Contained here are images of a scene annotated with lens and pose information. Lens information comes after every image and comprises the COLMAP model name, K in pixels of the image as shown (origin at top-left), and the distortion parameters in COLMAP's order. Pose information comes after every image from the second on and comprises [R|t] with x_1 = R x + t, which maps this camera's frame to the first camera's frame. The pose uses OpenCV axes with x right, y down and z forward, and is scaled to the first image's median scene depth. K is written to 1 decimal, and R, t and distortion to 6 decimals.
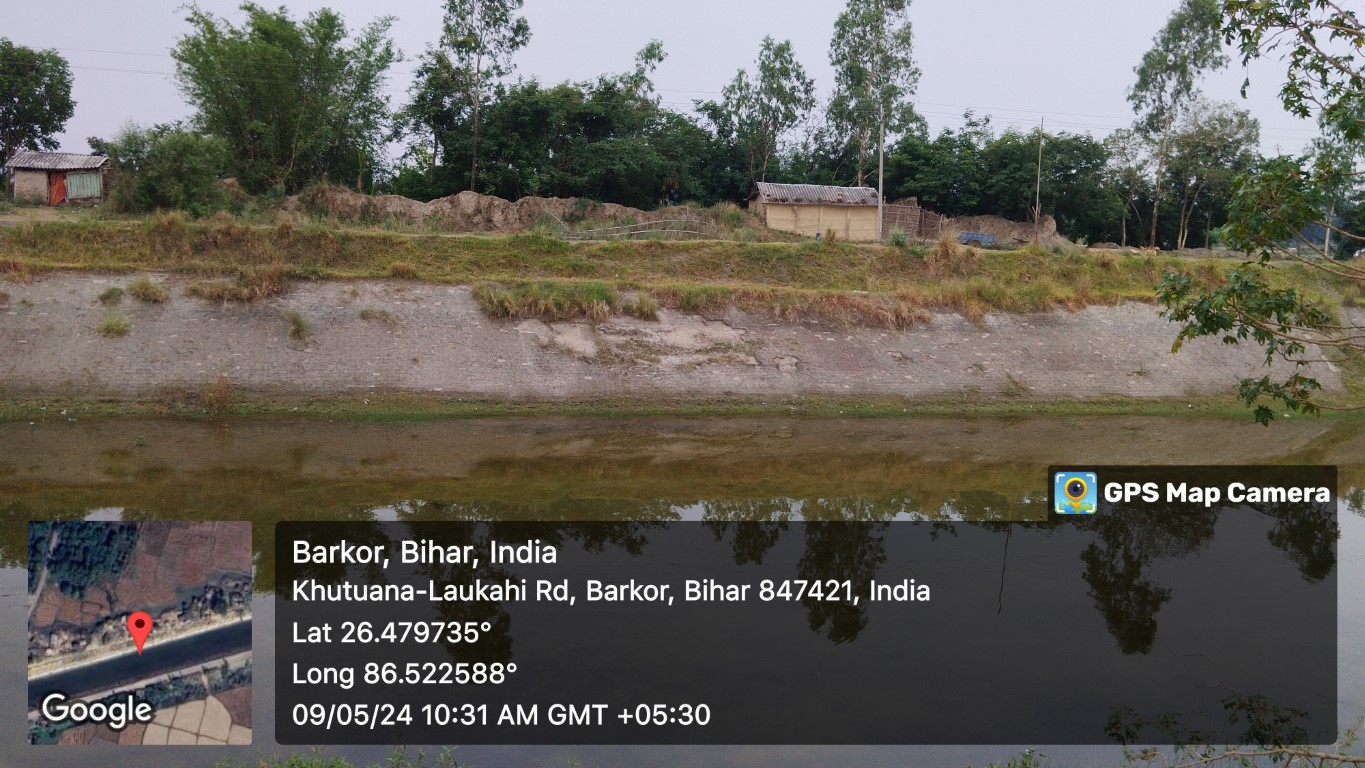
lens RADIAL K [[1142.8, 0, 720.7], [0, 1142.8, 385.8], [0, 0, 1]] dist [0.085006, -0.116840]
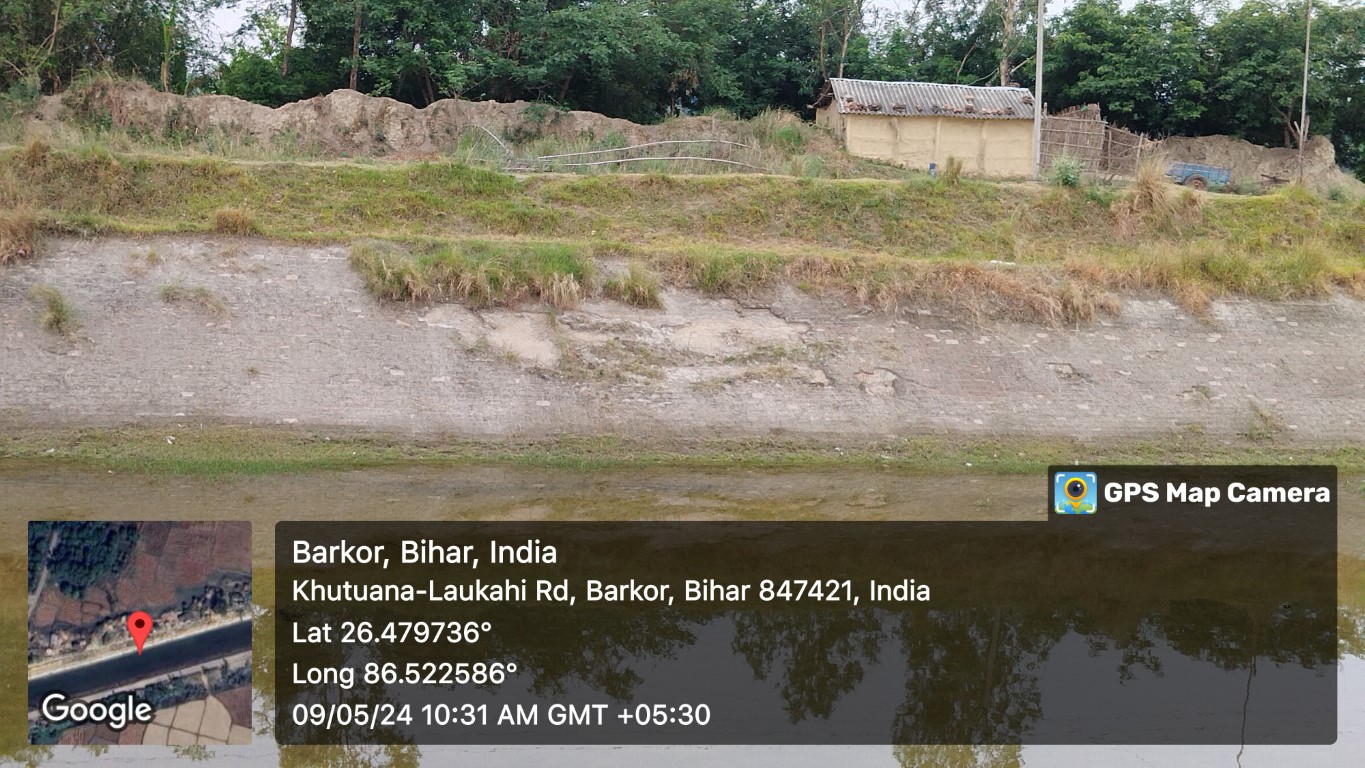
lens RADIAL K [[1090.2, 0, 742.9], [0, 1090.2, 380.7], [0, 0, 1]] dist [-0.003921, -0.010292]
pose [[0.999718, 0.007521, 0.022507, -0.025157], [-0.007354, 0.999945, -0.007490, -0.015397], [-0.022562, 0.007322, 0.999719, 0.434333]]
